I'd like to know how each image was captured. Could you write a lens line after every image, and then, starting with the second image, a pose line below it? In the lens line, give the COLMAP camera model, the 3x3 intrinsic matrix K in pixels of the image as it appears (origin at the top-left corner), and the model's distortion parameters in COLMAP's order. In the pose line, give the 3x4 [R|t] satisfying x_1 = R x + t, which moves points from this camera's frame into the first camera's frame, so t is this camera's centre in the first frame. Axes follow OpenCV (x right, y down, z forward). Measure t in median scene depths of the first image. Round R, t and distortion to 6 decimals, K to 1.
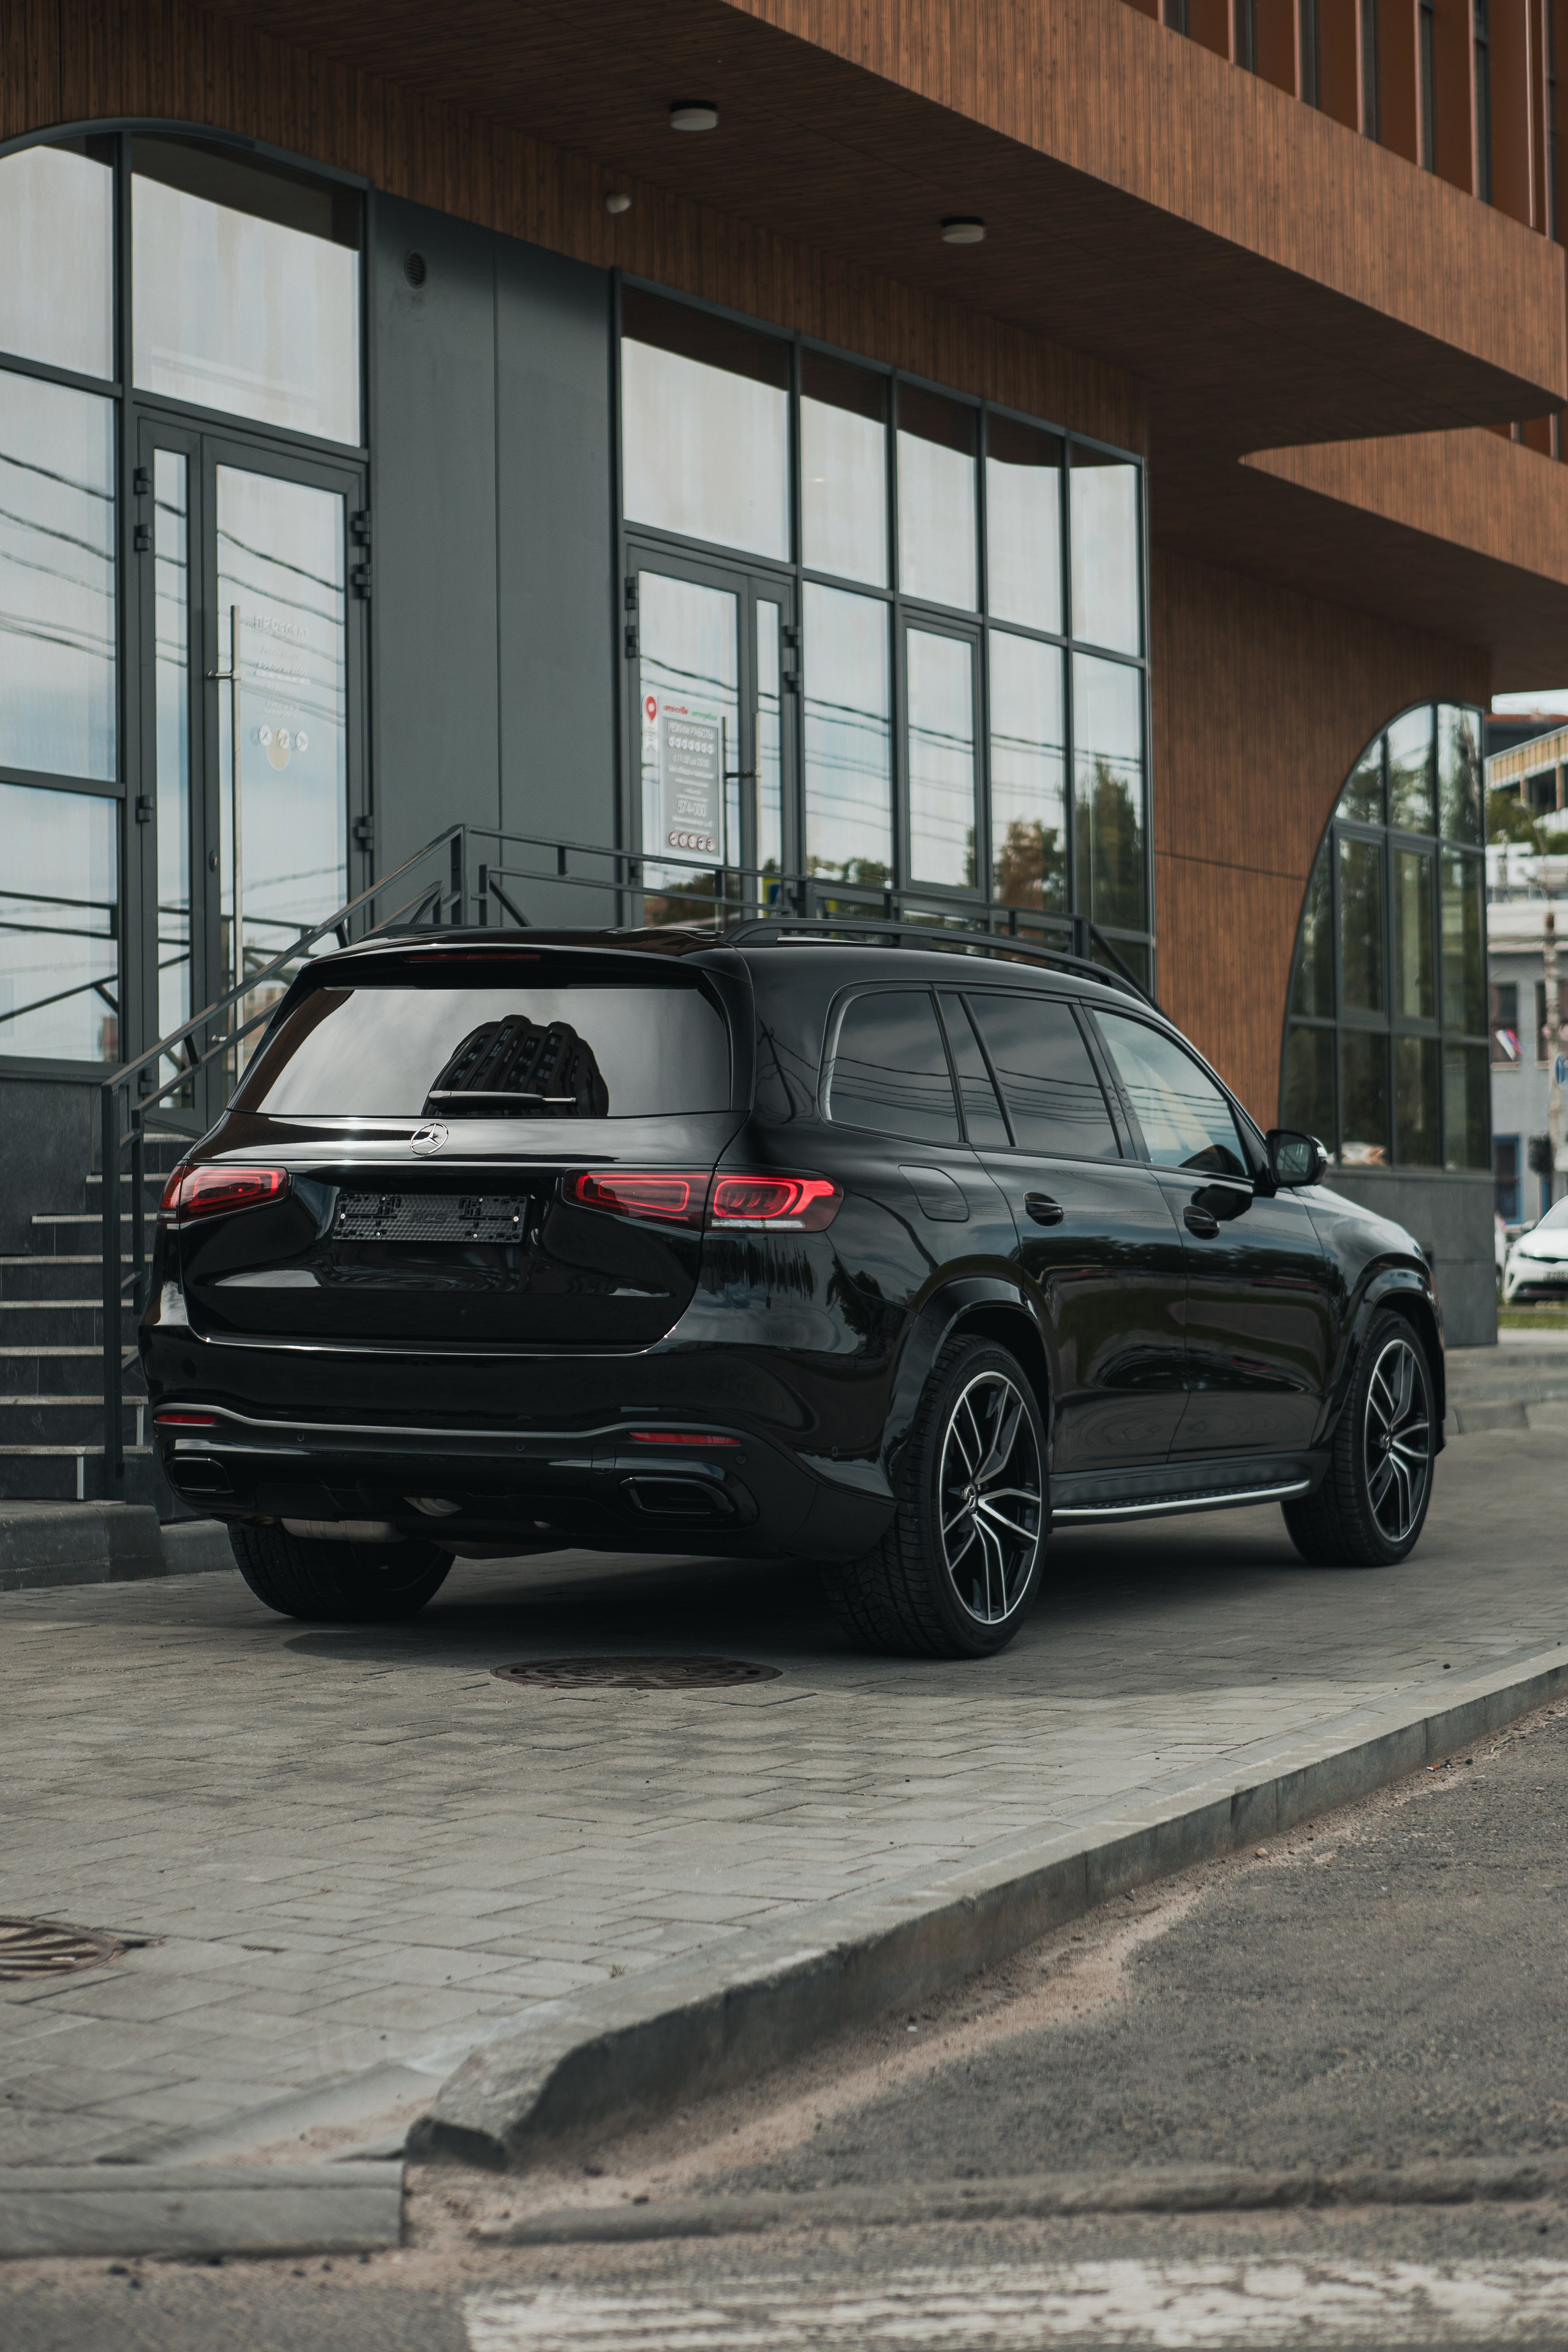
lens RADIAL K [[4667.8, 0, 786.5], [0, 4667.8, 1162.5], [0, 0, 1]] dist [-0.070537, 0.000000]
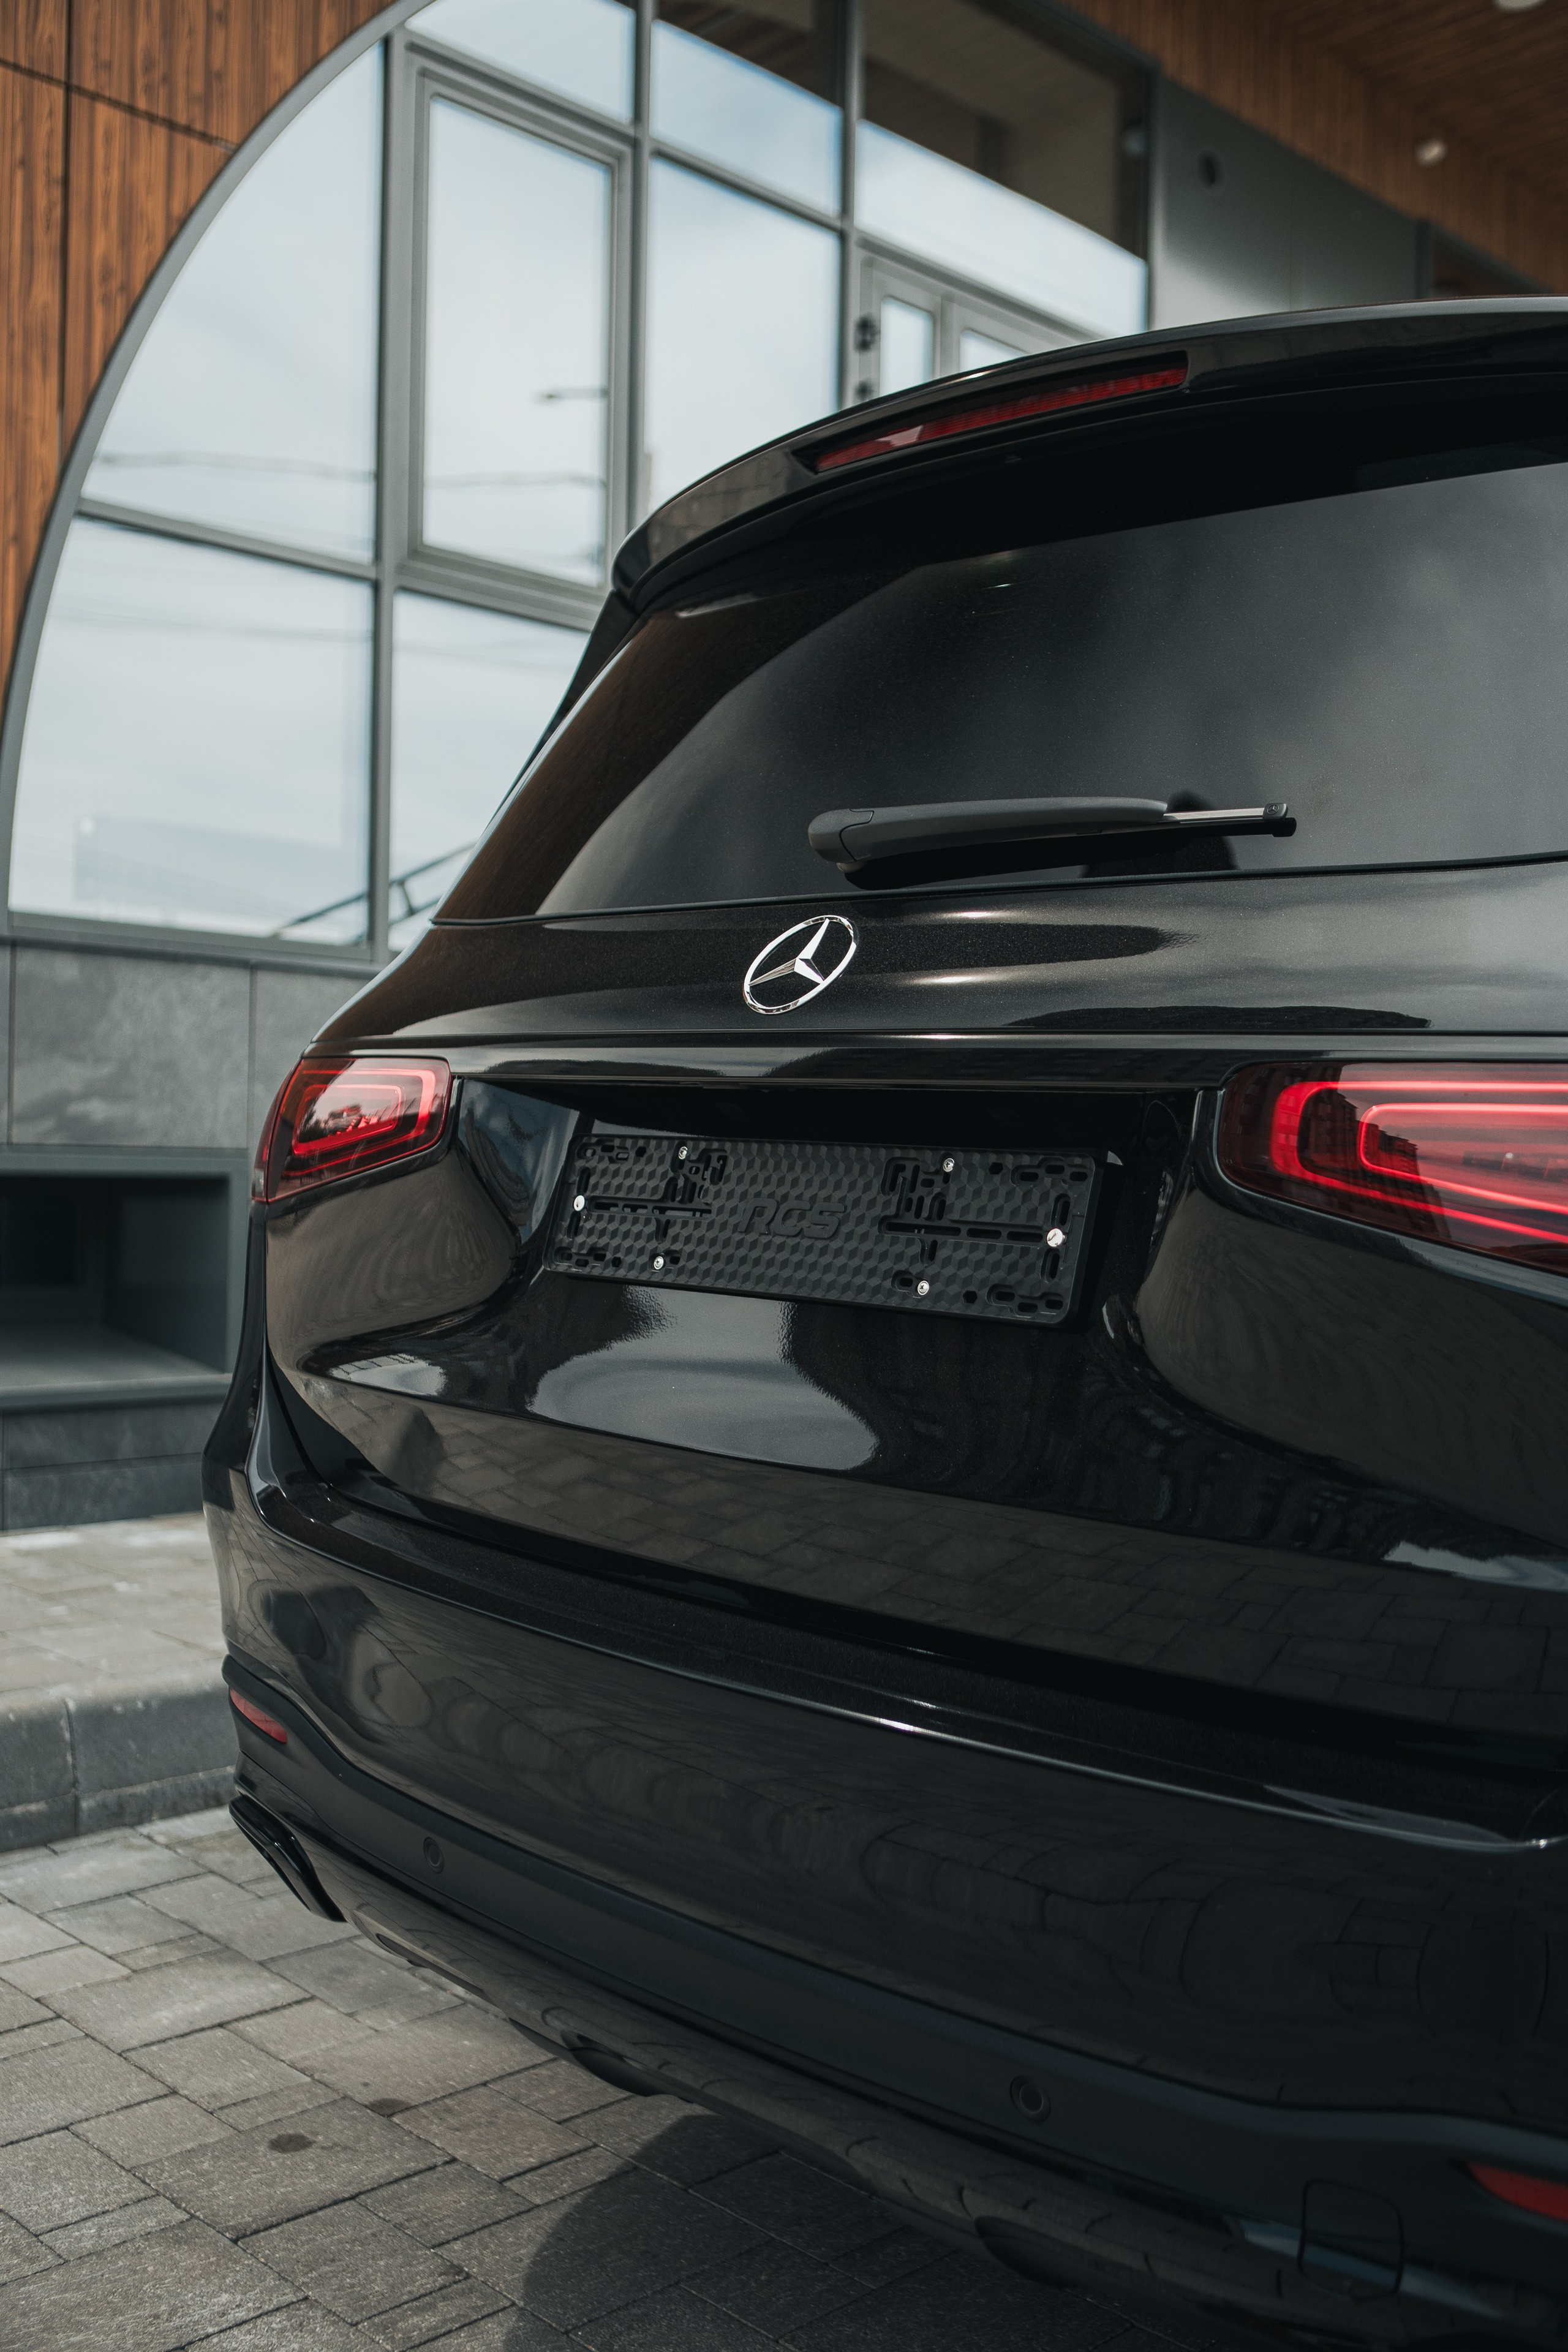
lens RADIAL K [[2315.8, 0, 776.0], [0, 2315.8, 1137.1], [0, 0, 1]] dist [0.000599, 0.000000]
pose [[0.955372, 0.026275, -0.294235, -0.019958], [-0.026389, 0.999645, 0.003585, 0.003708], [0.294225, 0.004339, 0.955726, 0.519602]]
